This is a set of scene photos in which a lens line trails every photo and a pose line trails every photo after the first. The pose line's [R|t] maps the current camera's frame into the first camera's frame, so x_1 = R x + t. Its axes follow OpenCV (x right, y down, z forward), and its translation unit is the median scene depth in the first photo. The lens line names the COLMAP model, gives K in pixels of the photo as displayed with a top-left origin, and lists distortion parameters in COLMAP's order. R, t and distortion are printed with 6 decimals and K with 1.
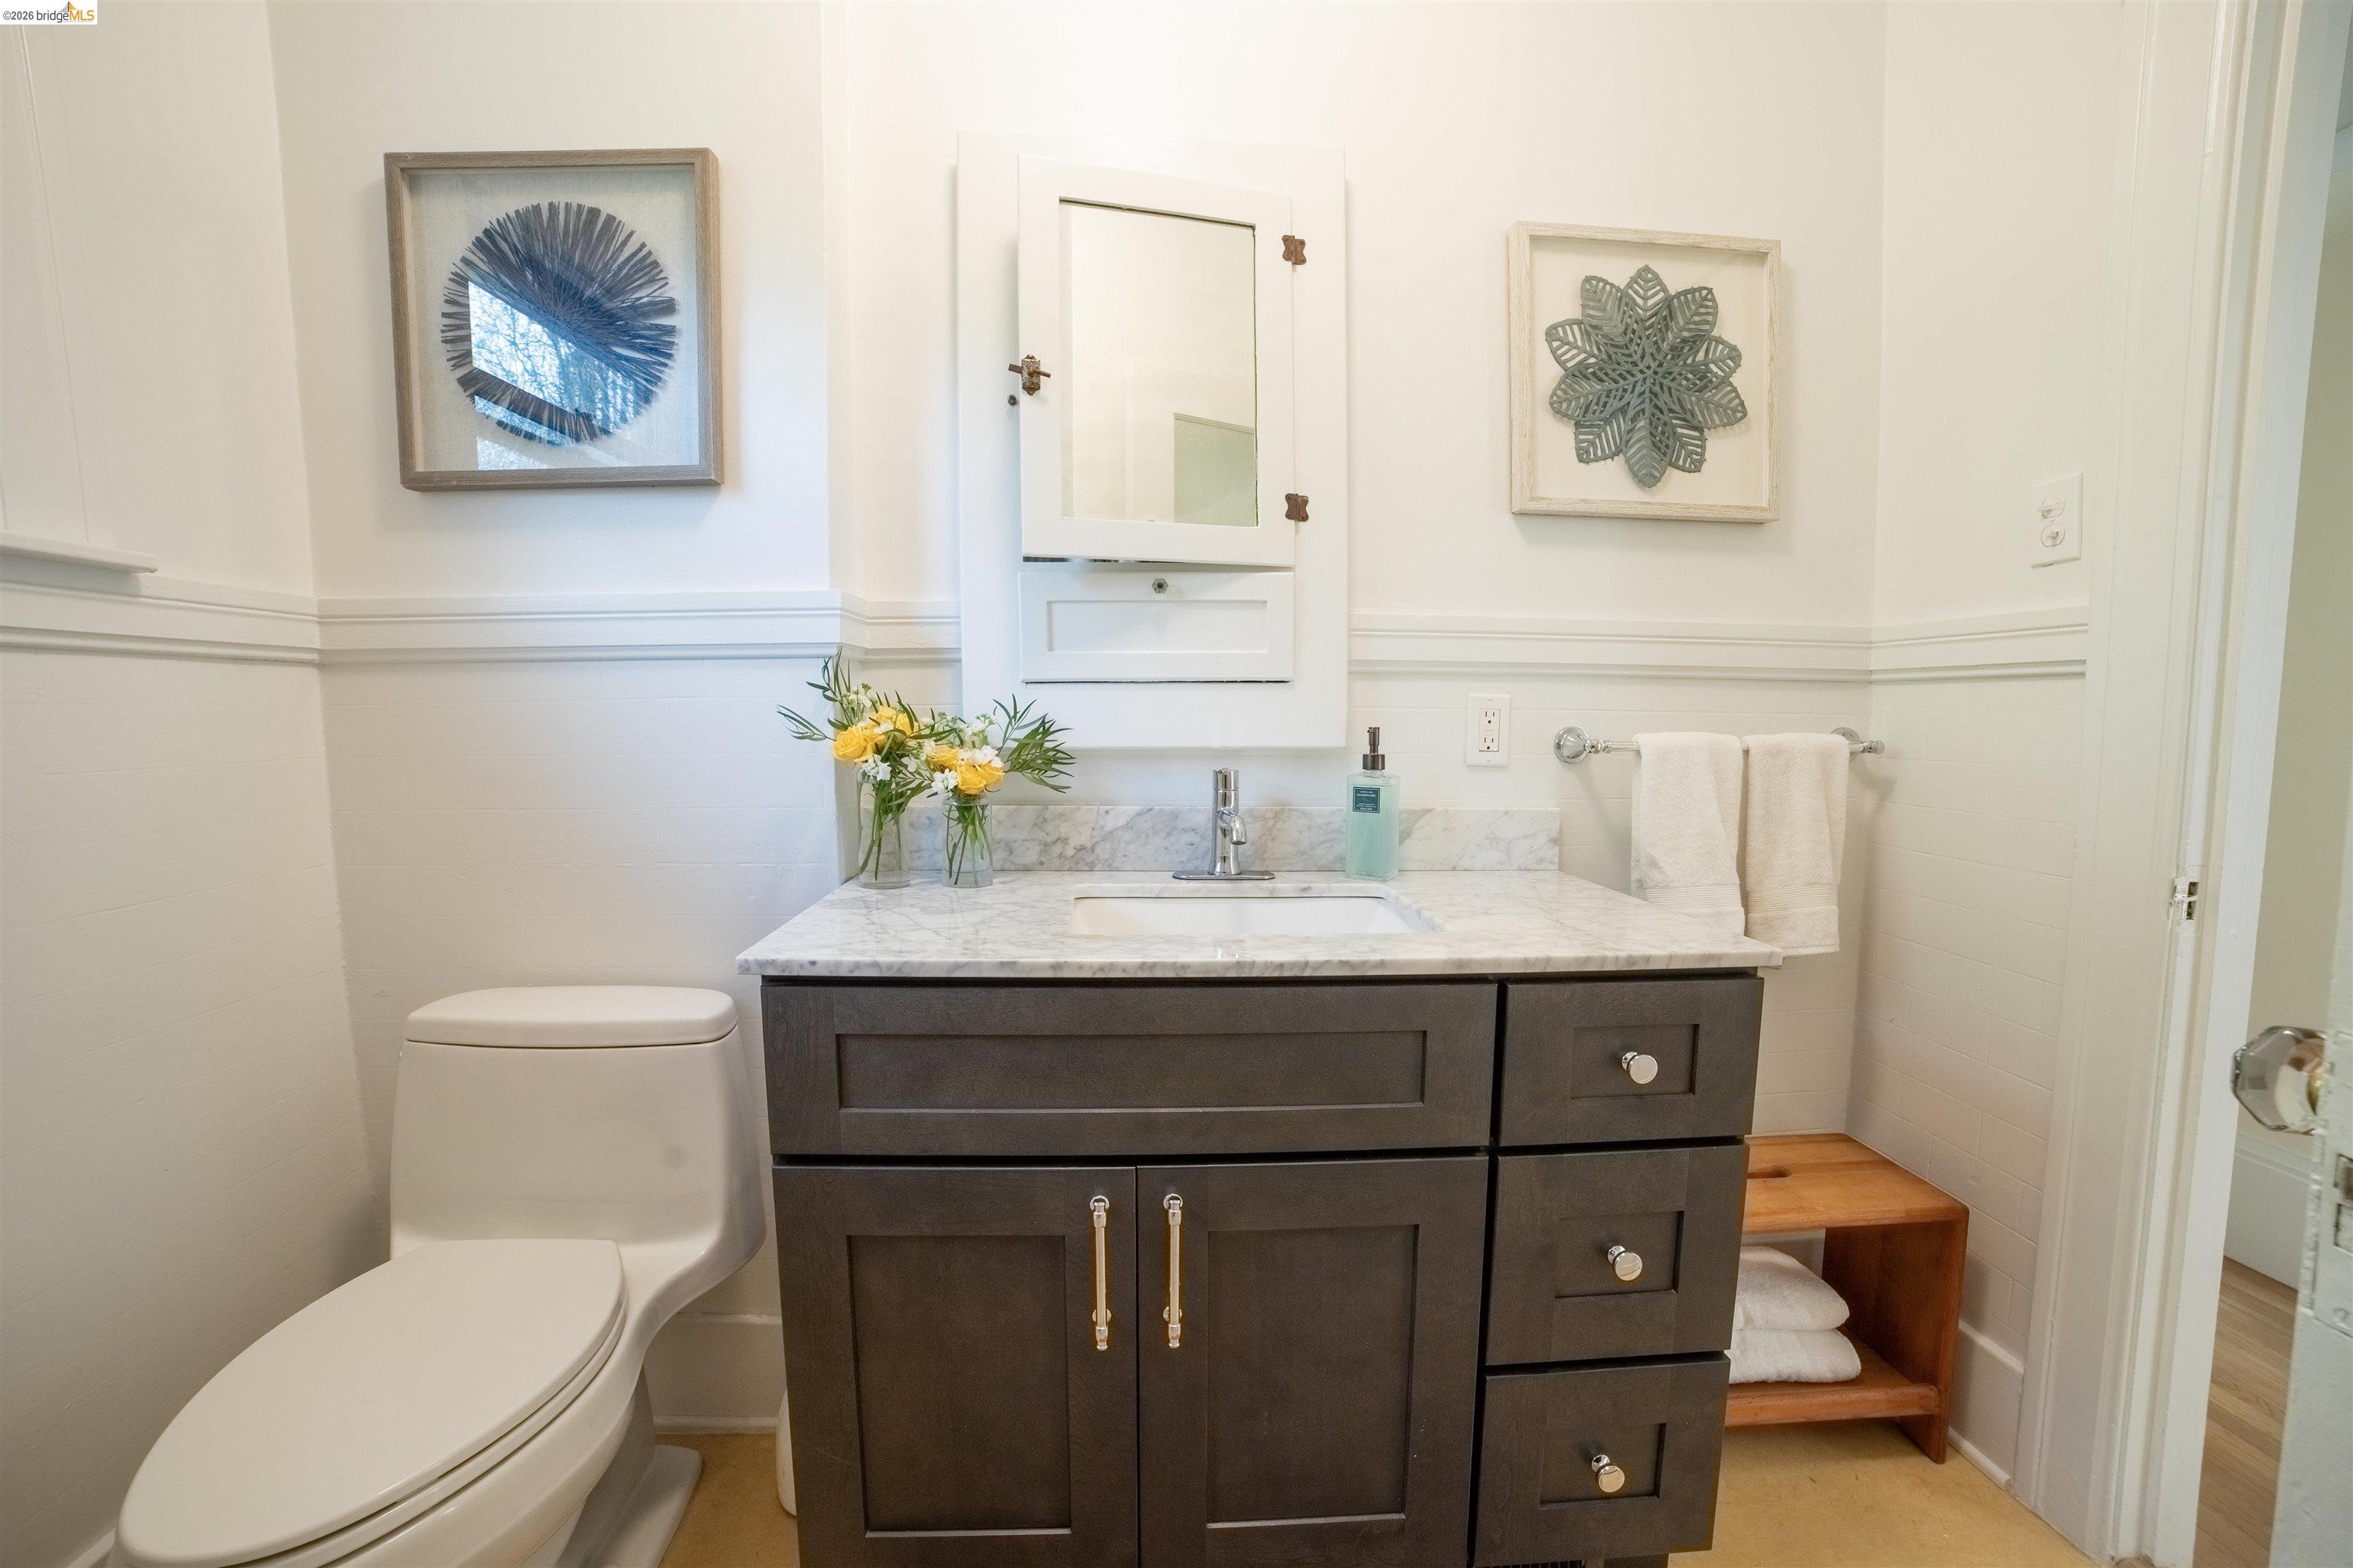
lens RADIAL K [[936.8, 0, 1138.5], [0, 936.8, 795.5], [0, 0, 1]] dist [-0.102458, 0.027890]
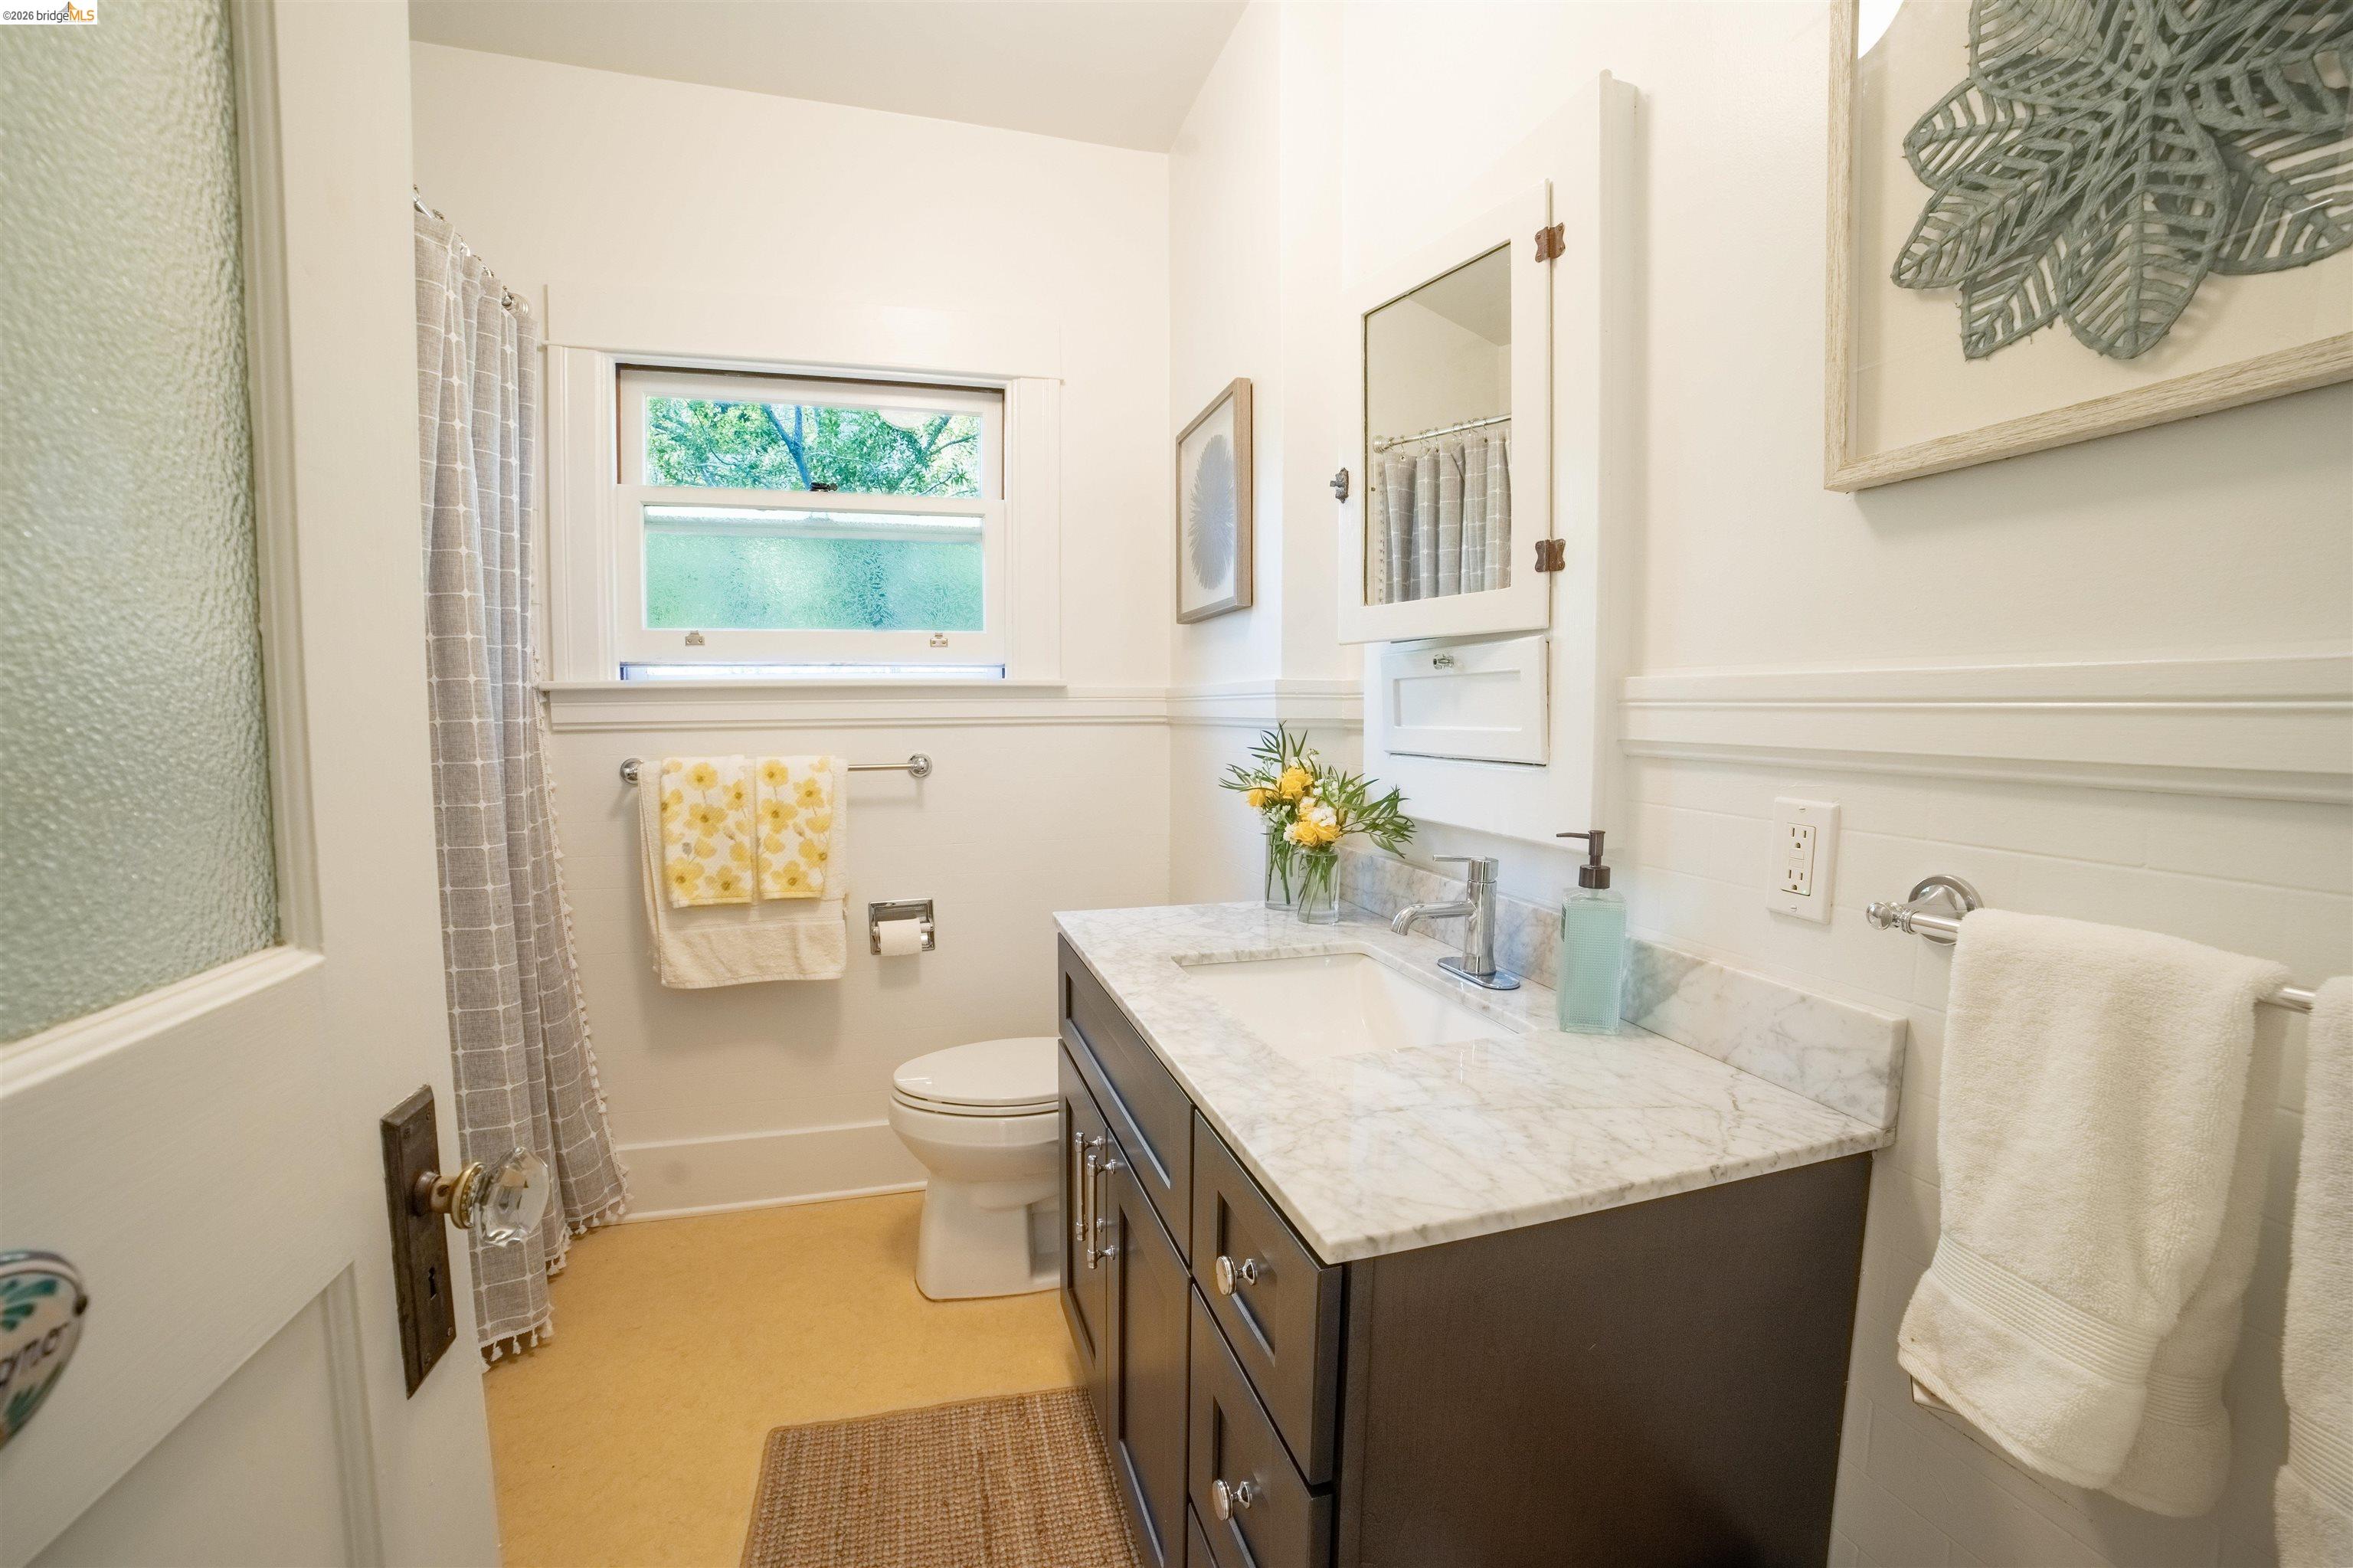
lens RADIAL K [[982.7, 0, 1173.6], [0, 982.7, 787.7], [0, 0, 1]] dist [-0.106125, 0.037800]
pose [[0.246688, 0.077488, -0.965992, 0.907820], [-0.080243, 0.995008, 0.059324, -0.125751], [0.965767, 0.062880, 0.251674, 0.458644]]
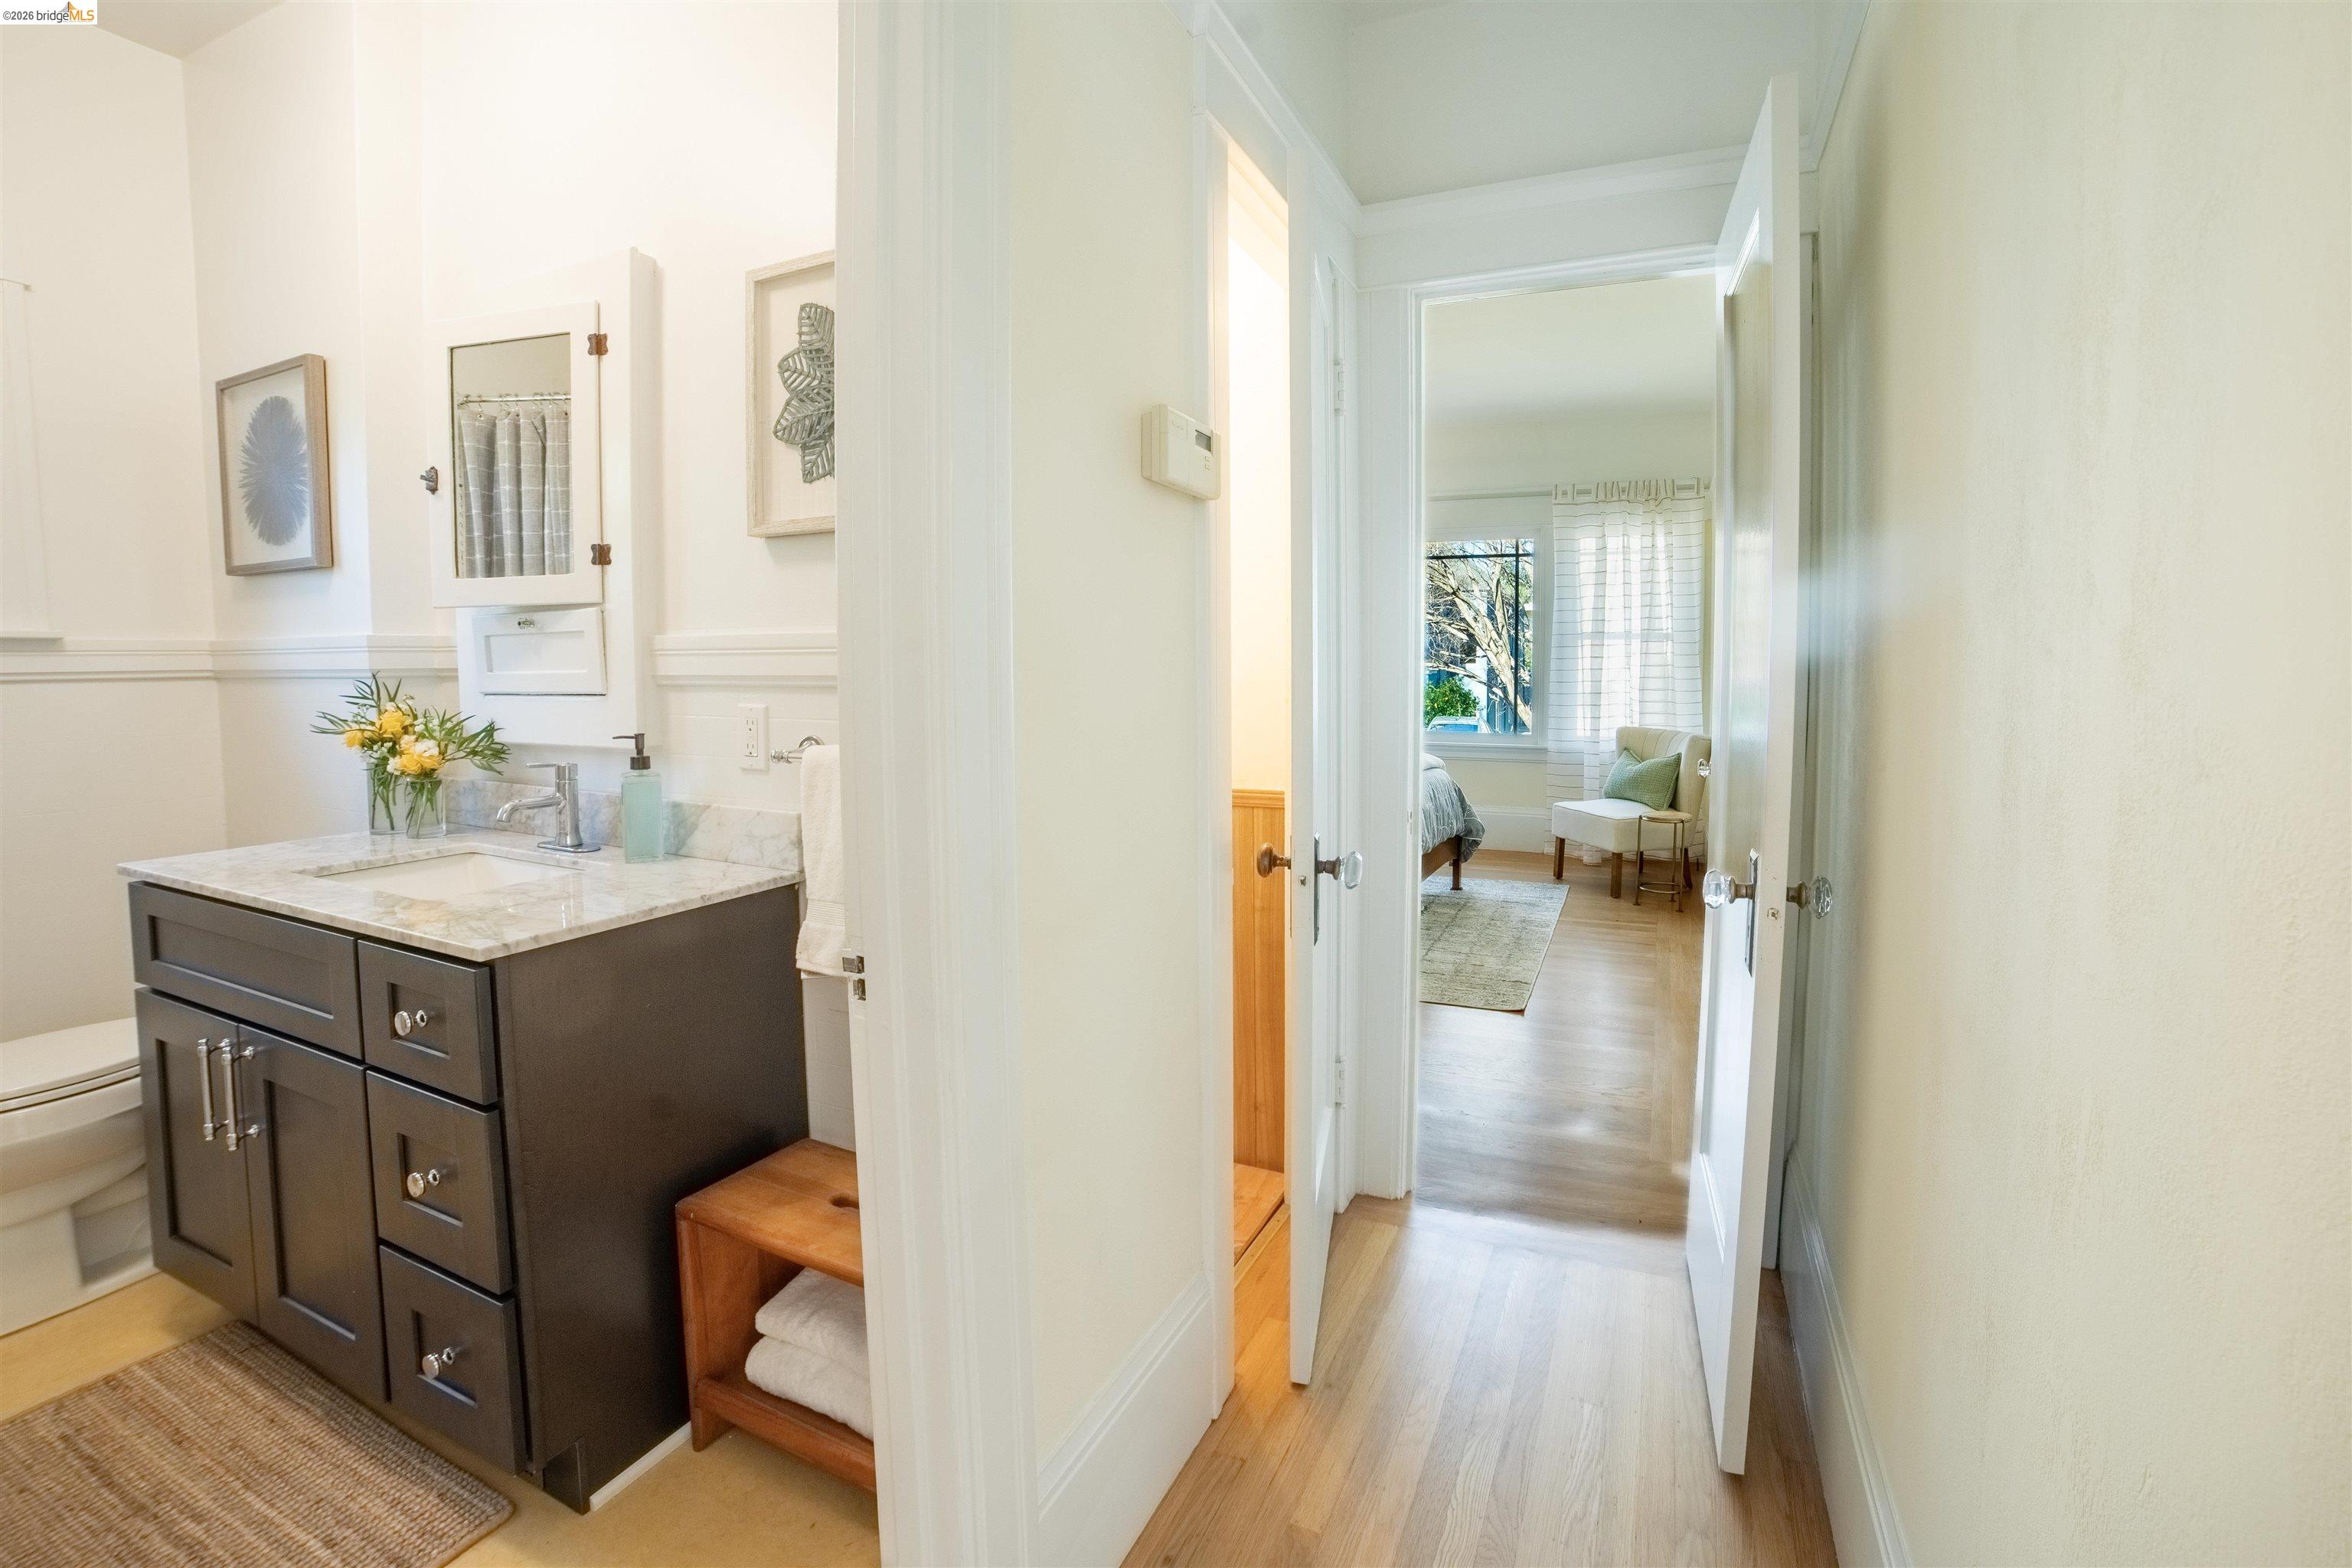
lens RADIAL K [[1047.5, 0, 1218.5], [0, 1047.5, 720.8], [0, 0, 1]] dist [-0.111410, 0.035109]
pose [[0.897759, 0.023263, -0.439873, 1.463936], [-0.031506, 0.999438, -0.011447, -0.096980], [0.439360, 0.024135, 0.897987, 0.156704]]
